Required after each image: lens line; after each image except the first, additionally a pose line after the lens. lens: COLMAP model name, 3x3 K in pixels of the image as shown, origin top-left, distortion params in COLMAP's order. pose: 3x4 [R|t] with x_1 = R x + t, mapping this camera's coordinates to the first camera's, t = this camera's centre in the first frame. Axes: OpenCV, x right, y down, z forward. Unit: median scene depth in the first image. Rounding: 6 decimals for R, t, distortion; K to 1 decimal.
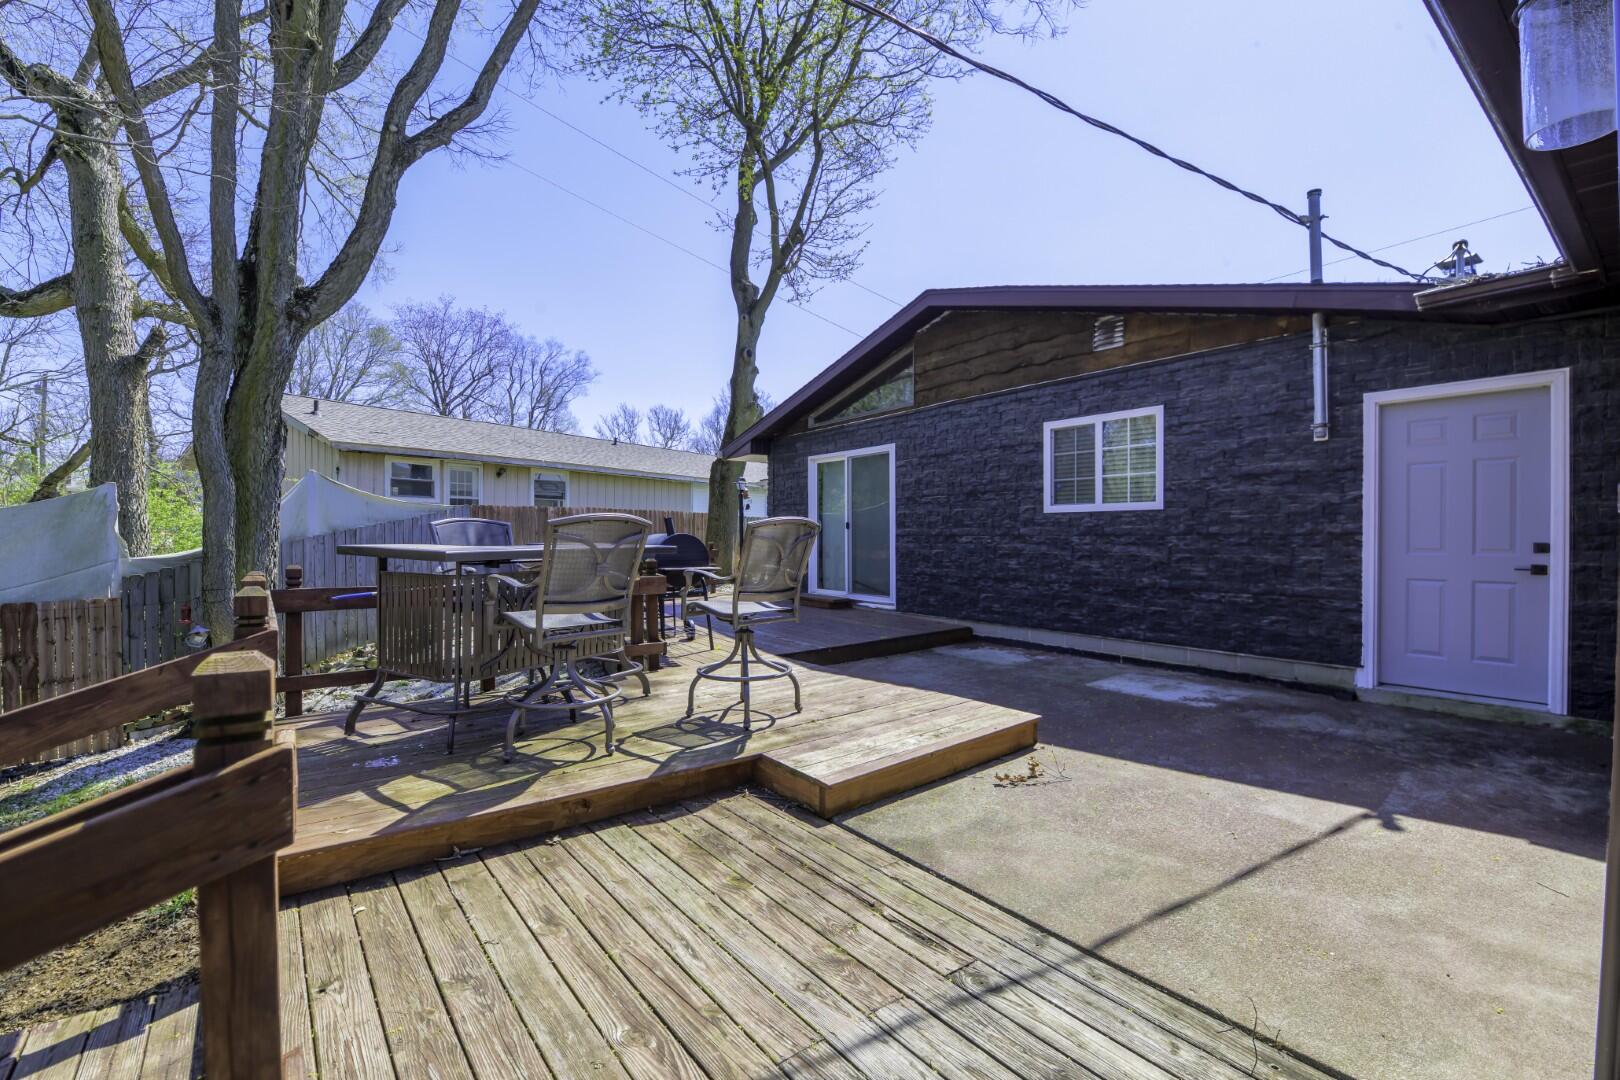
lens RADIAL K [[698.9, 0, 814.4], [0, 698.9, 538.7], [0, 0, 1]] dist [-0.015533, -0.003905]
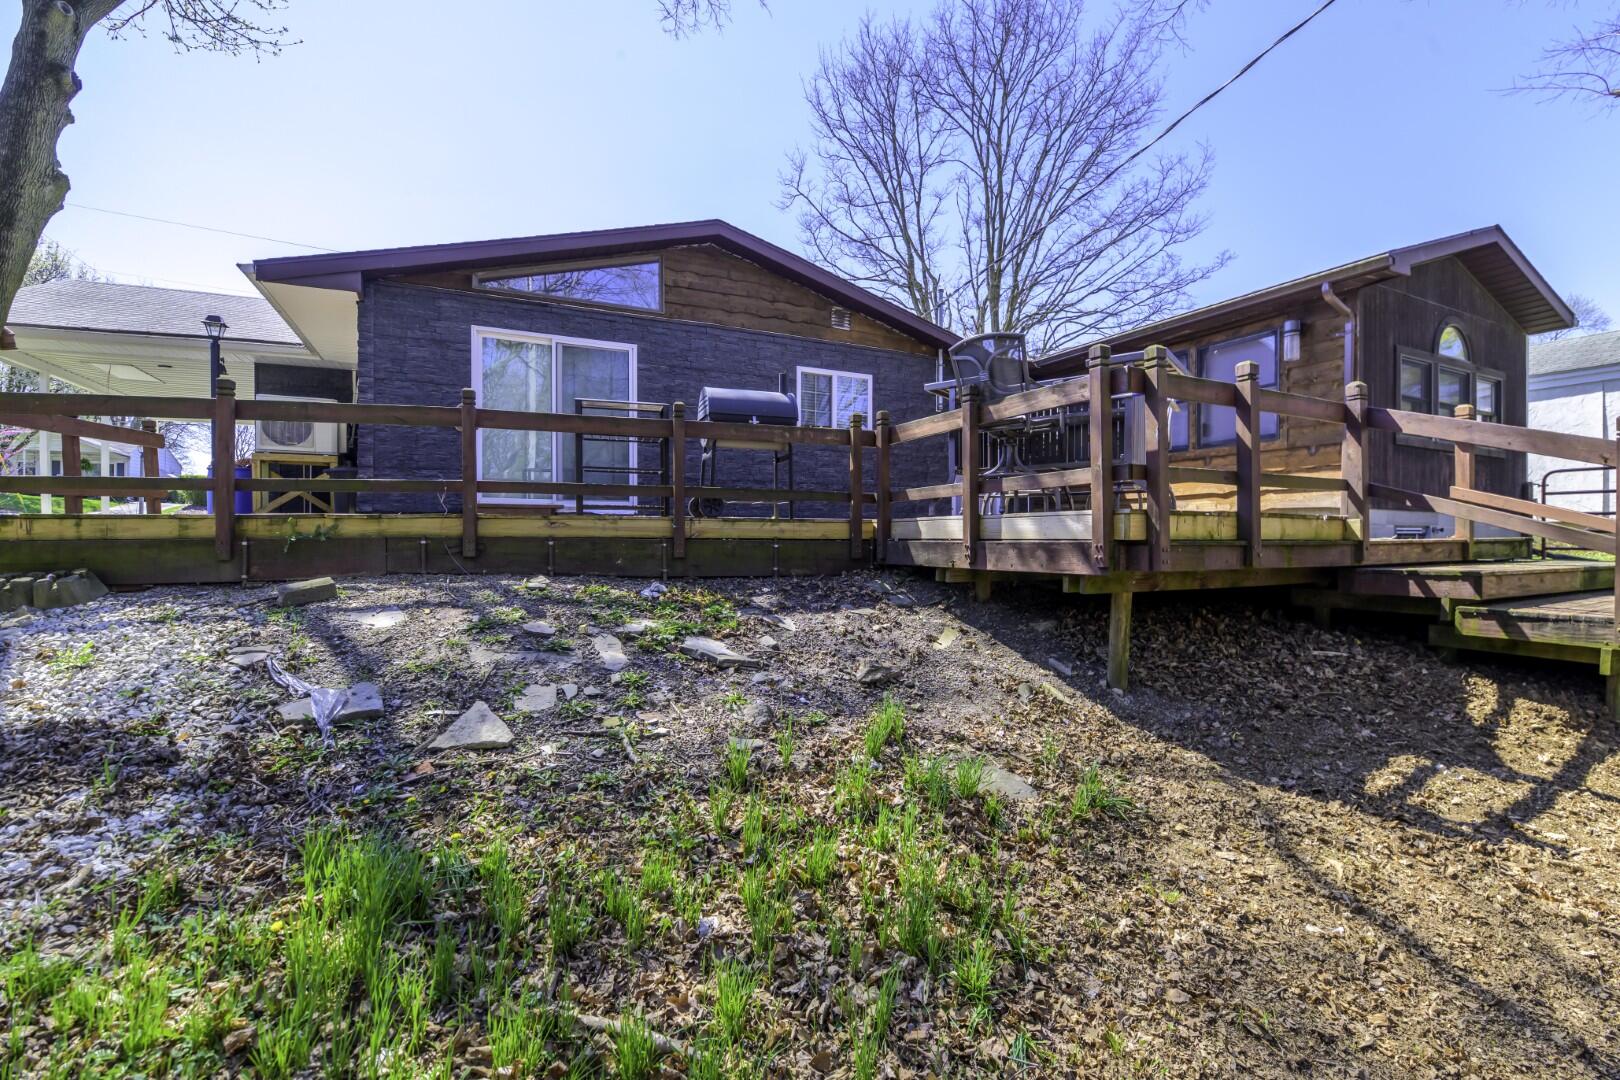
lens RADIAL K [[698.9, 0, 814.3], [0, 698.9, 539.6], [0, 0, 1]] dist [-0.015533, -0.003905]
pose [[0.199309, -0.000745, 0.979937, -0.999906], [-0.002566, 0.999996, 0.001283, 0.171188], [-0.979933, -0.002770, 0.199306, 0.695285]]
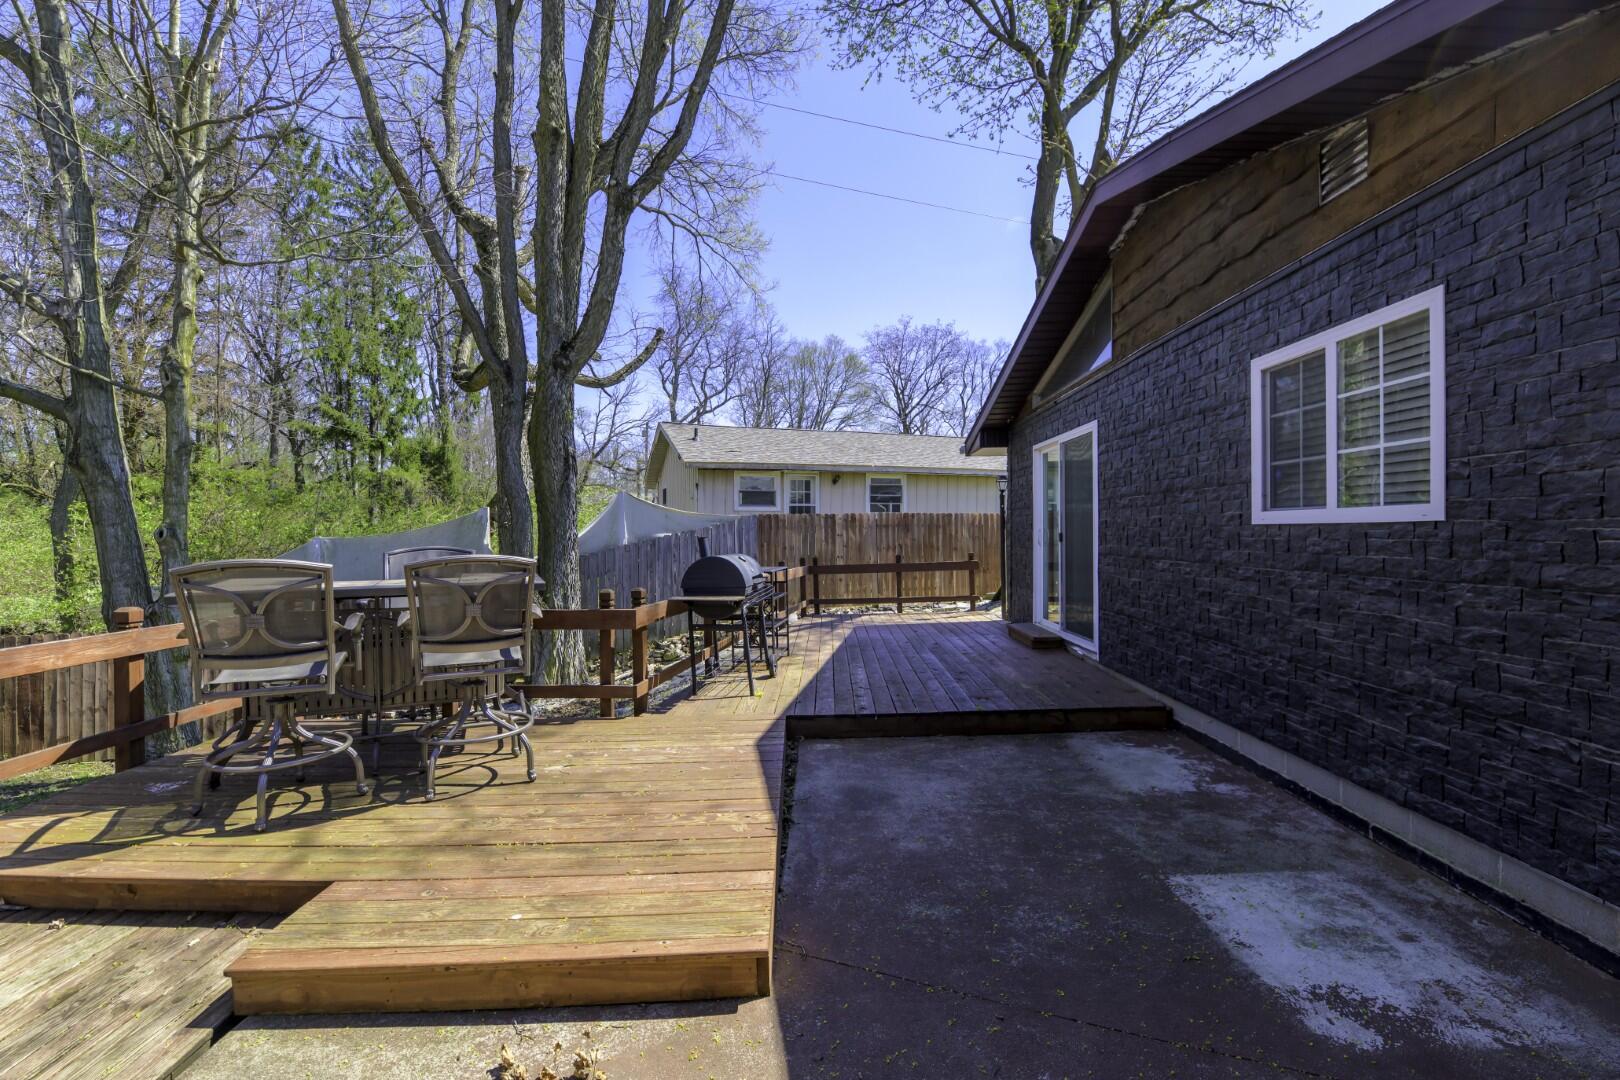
lens RADIAL K [[698.9, 0, 815.5], [0, 698.9, 538.7], [0, 0, 1]] dist [-0.015533, -0.003905]
pose [[0.797364, -0.000338, -0.603499, 0.385050], [0.004256, 0.999978, 0.005064, -0.030154], [0.603484, -0.006607, 0.797348, 0.355284]]
